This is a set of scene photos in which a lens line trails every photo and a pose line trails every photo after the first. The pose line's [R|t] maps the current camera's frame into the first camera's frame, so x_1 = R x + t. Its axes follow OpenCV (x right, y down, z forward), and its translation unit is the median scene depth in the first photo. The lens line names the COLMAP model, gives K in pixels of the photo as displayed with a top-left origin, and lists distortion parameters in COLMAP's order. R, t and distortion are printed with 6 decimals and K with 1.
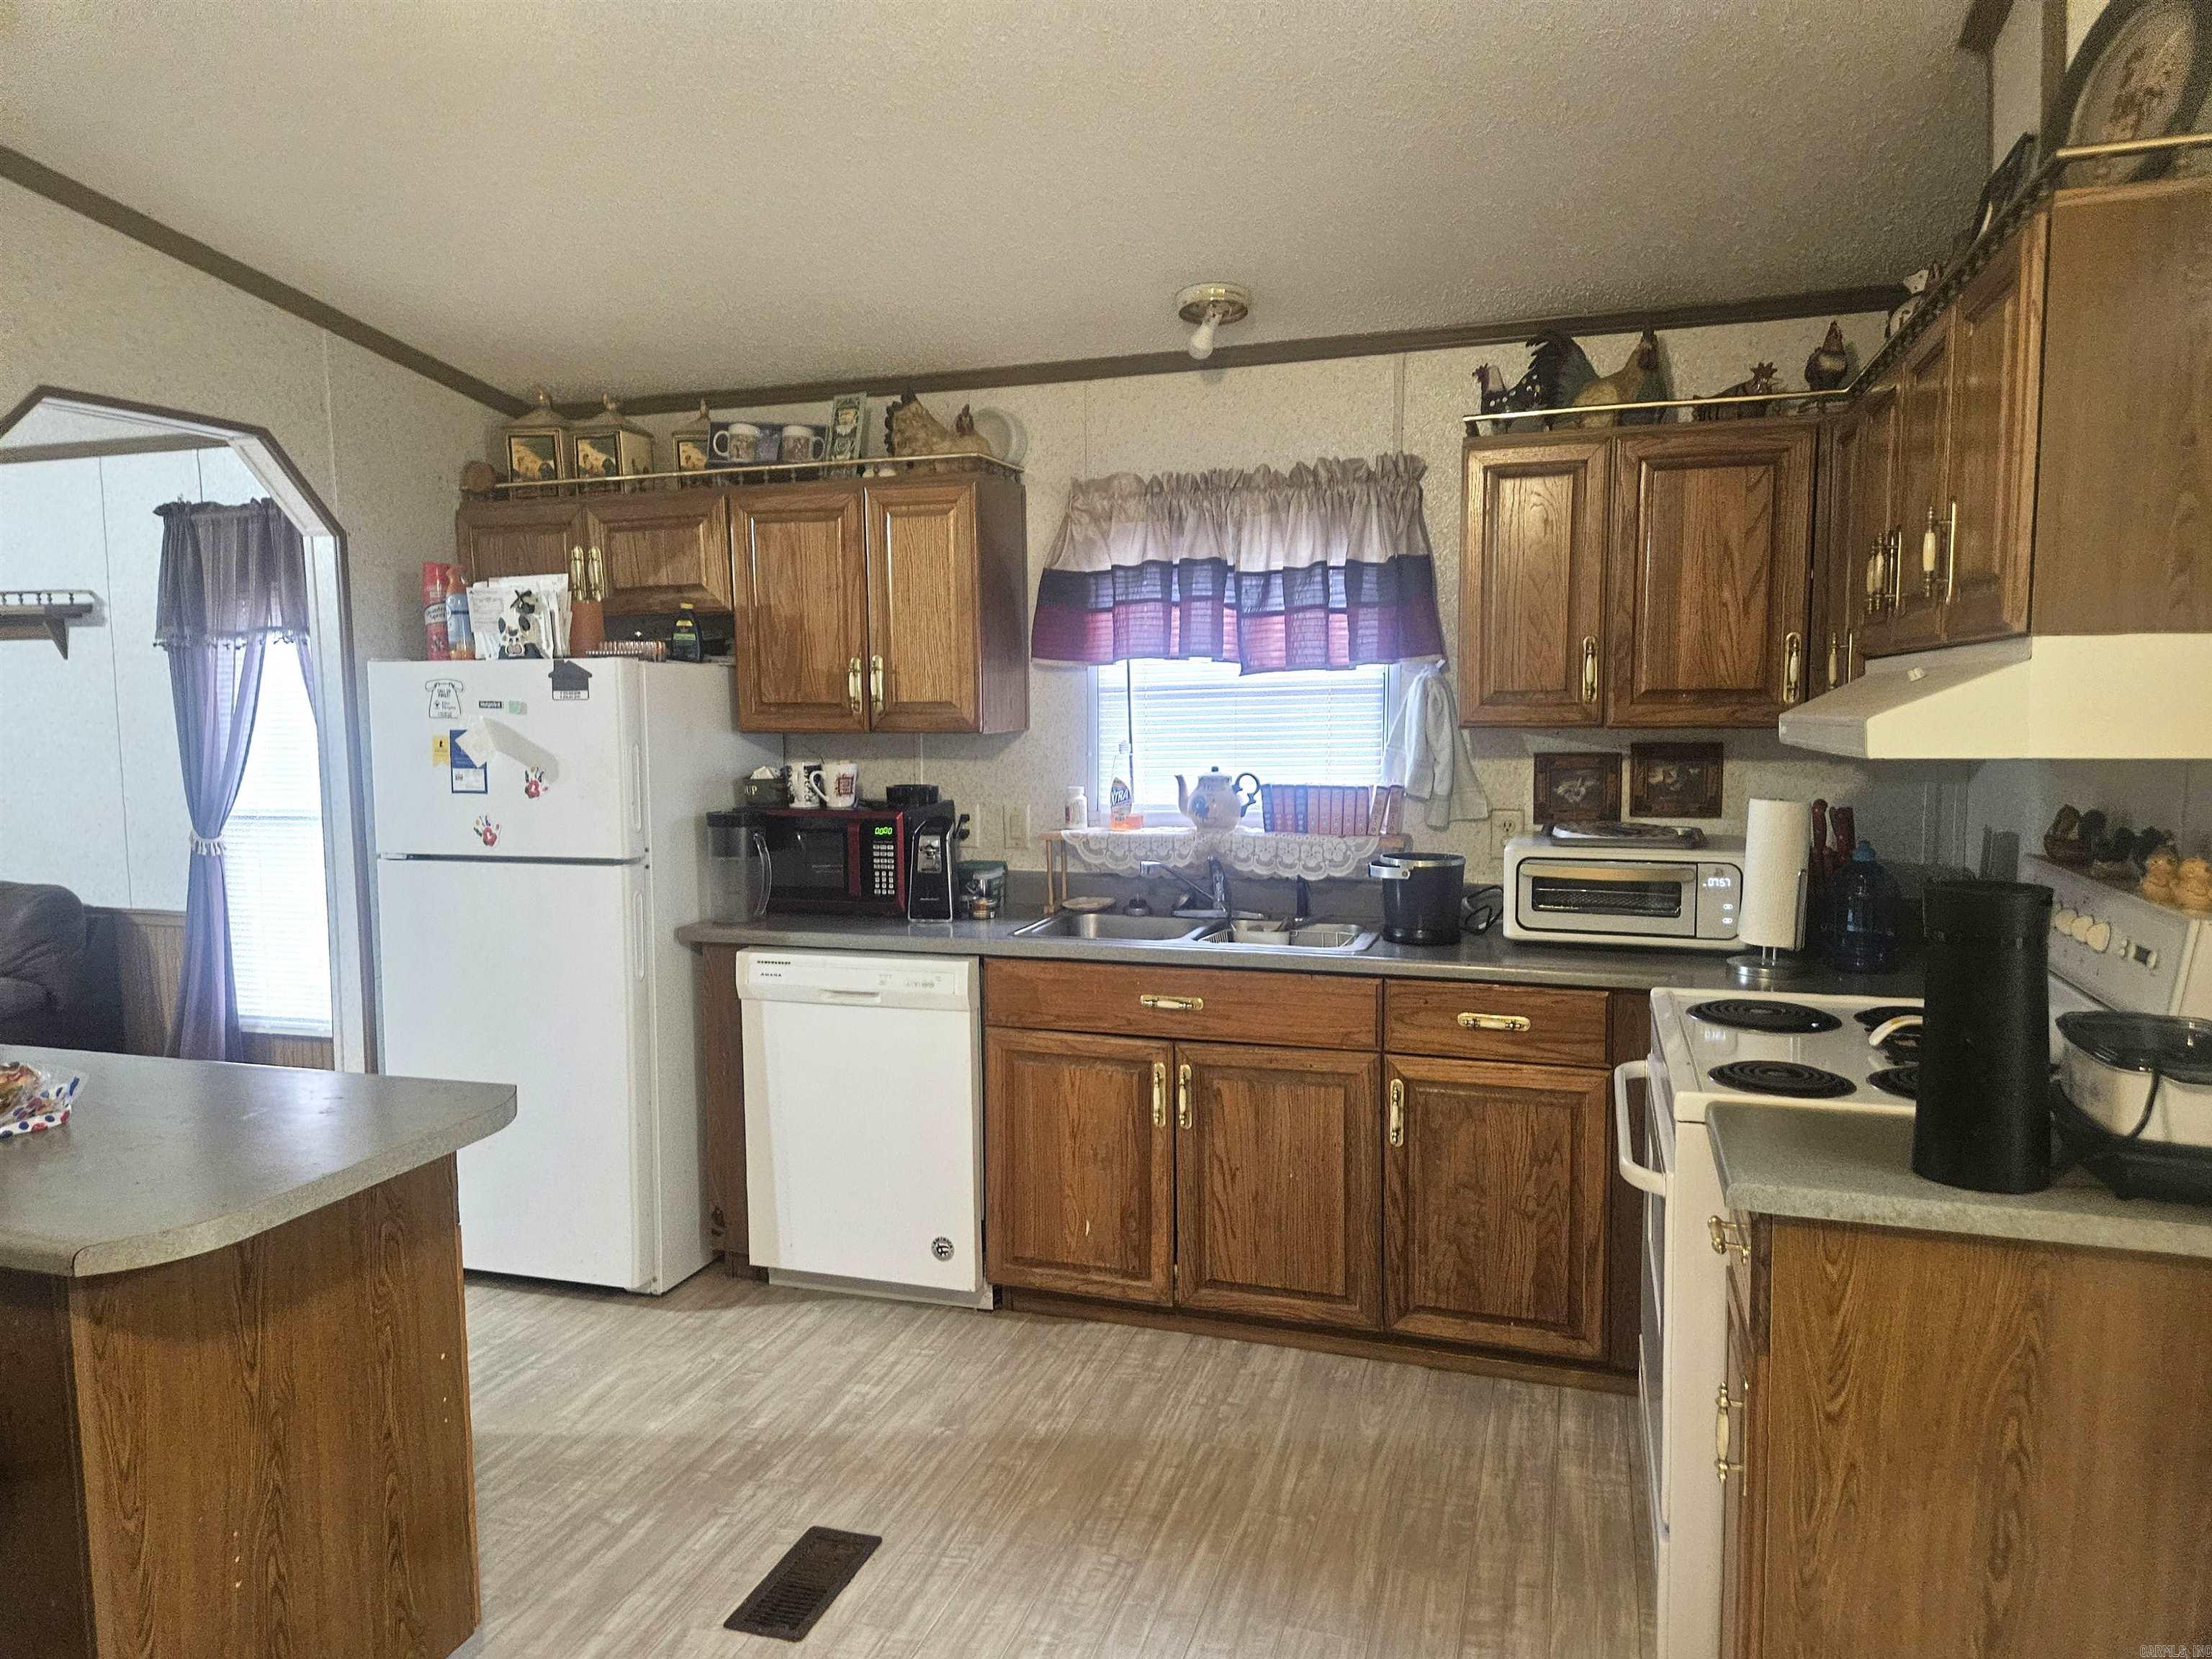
lens RADIAL K [[1470.6, 0, 1072.9], [0, 1470.6, 827.1], [0, 0, 1]] dist [0.069691, -0.054725]
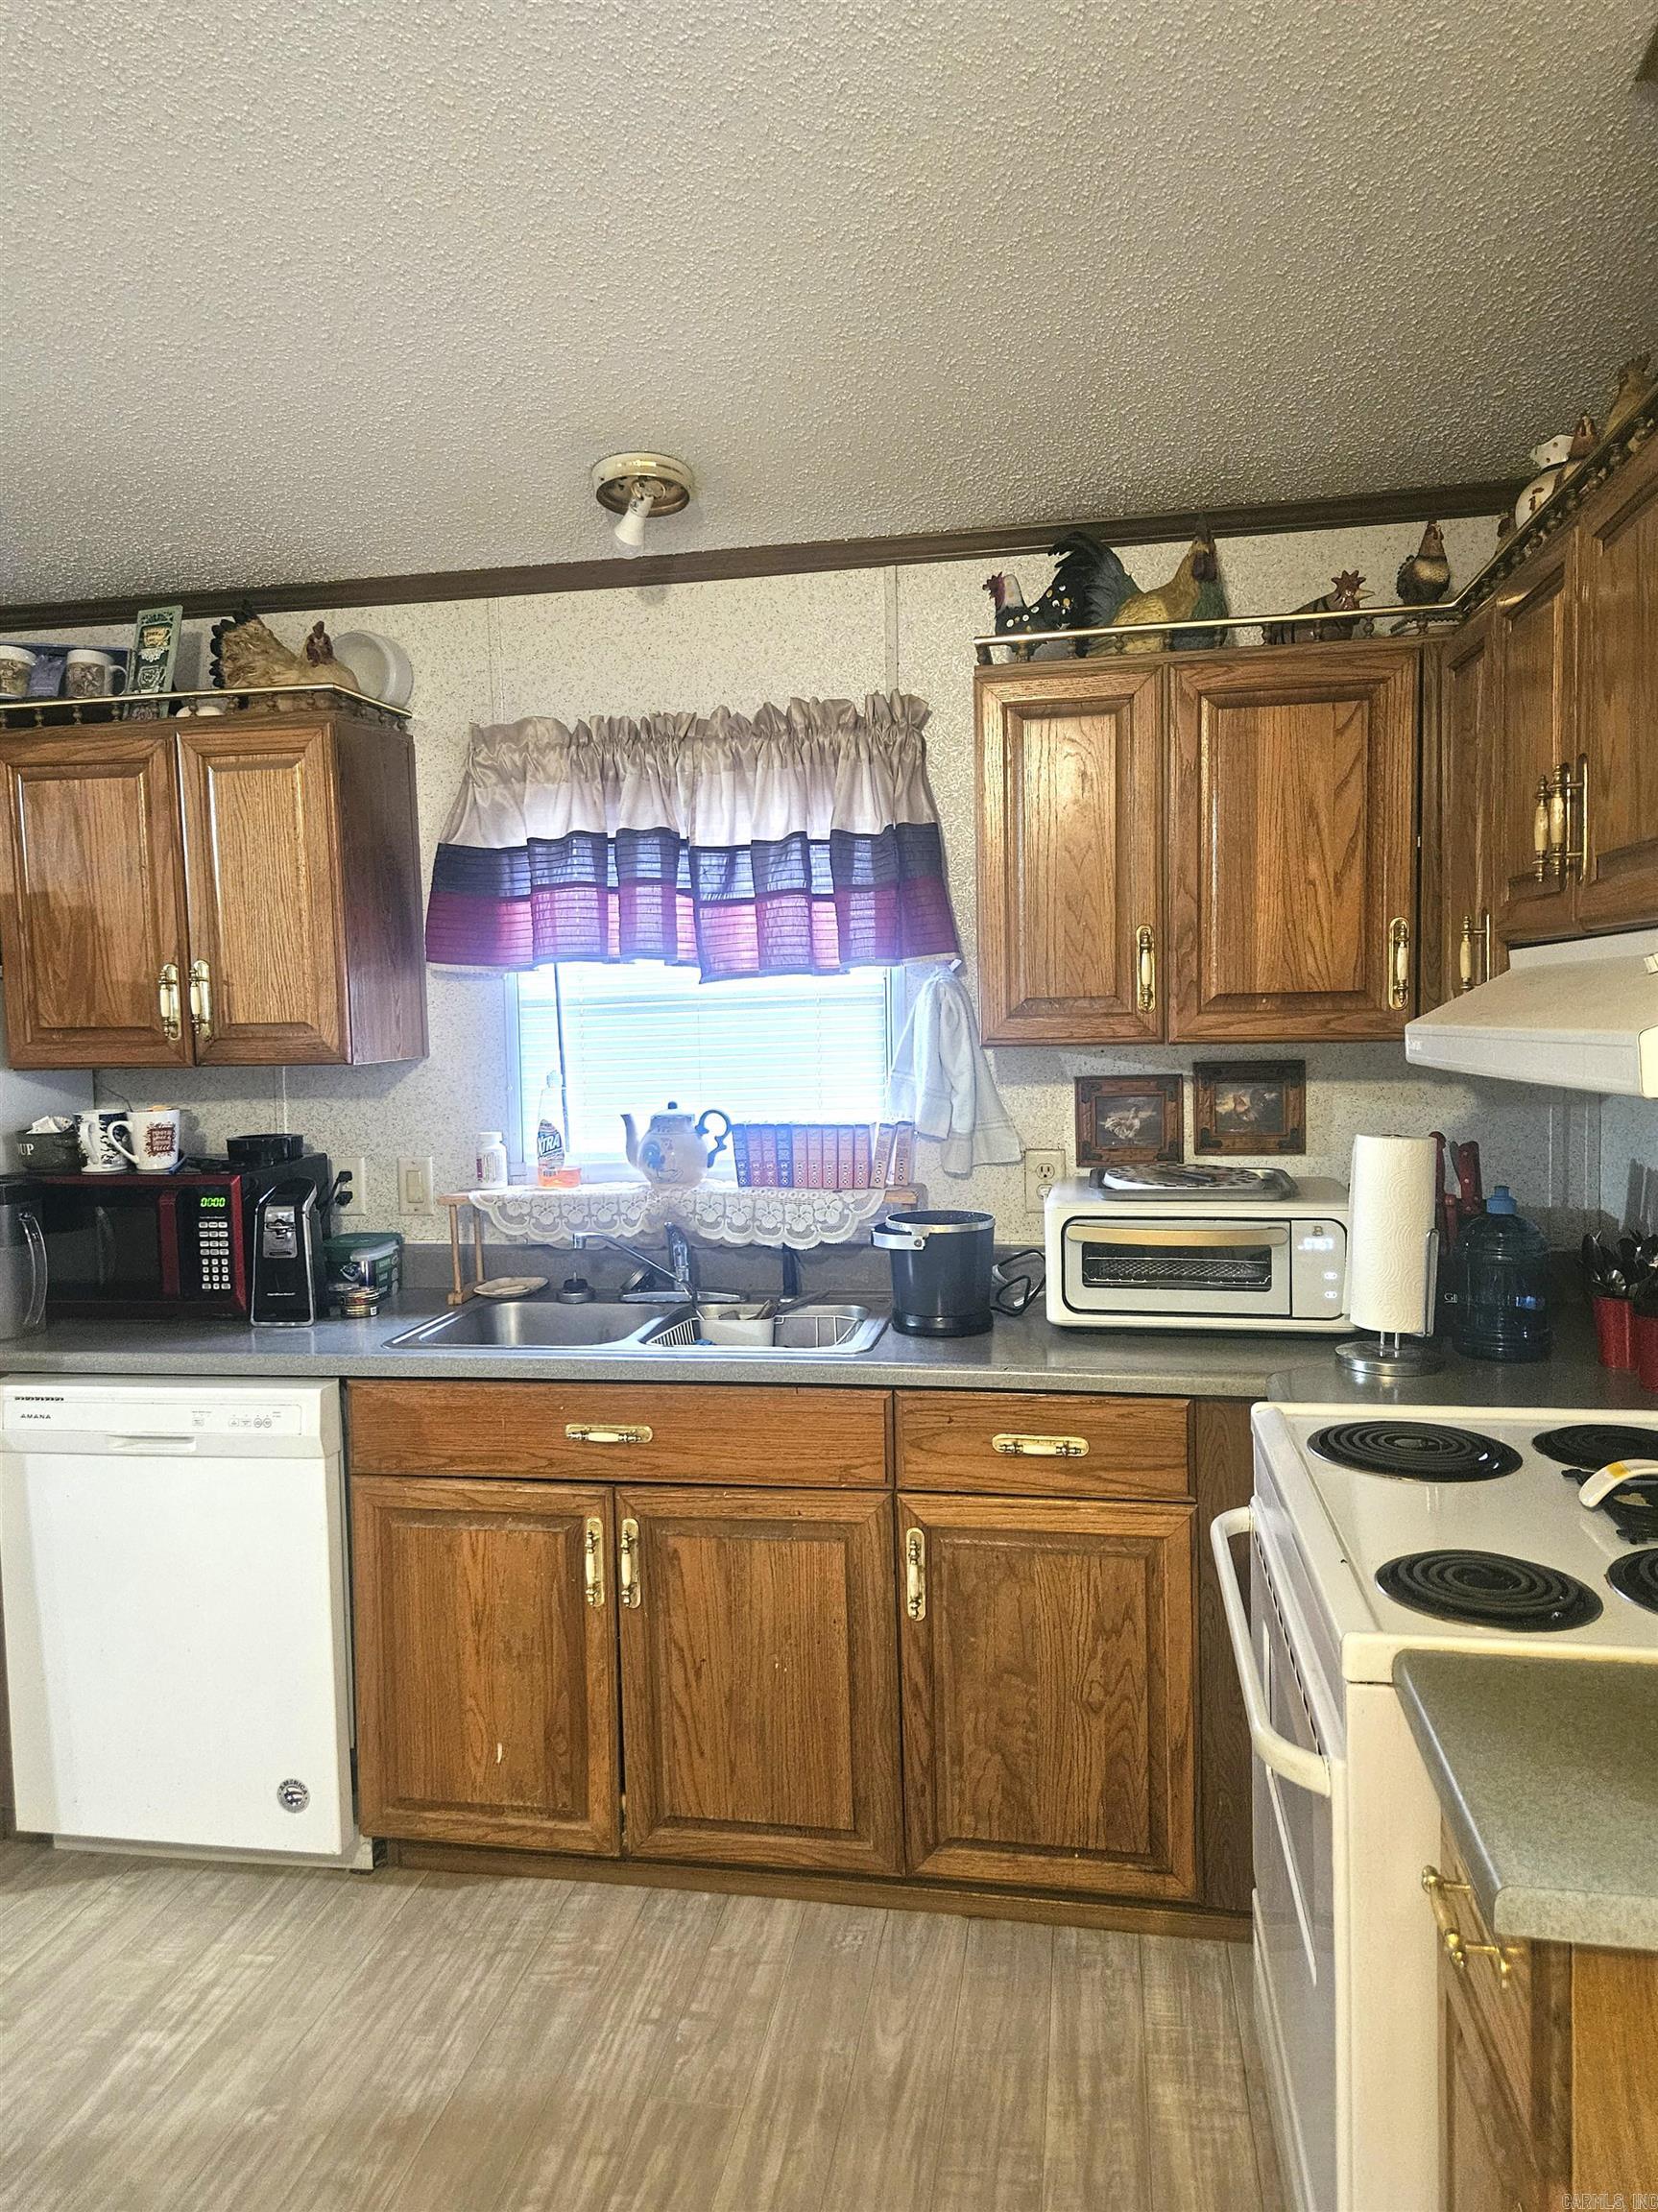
lens RADIAL K [[1553.0, 0, 775.4], [0, 1553.0, 1098.5], [0, 0, 1]] dist [0.046923, -0.019821]
pose [[0.991761, -0.022413, 0.126124, 0.054808], [0.026435, 0.999191, -0.030303, -0.019305], [-0.125343, 0.033388, 0.991551, 0.222063]]
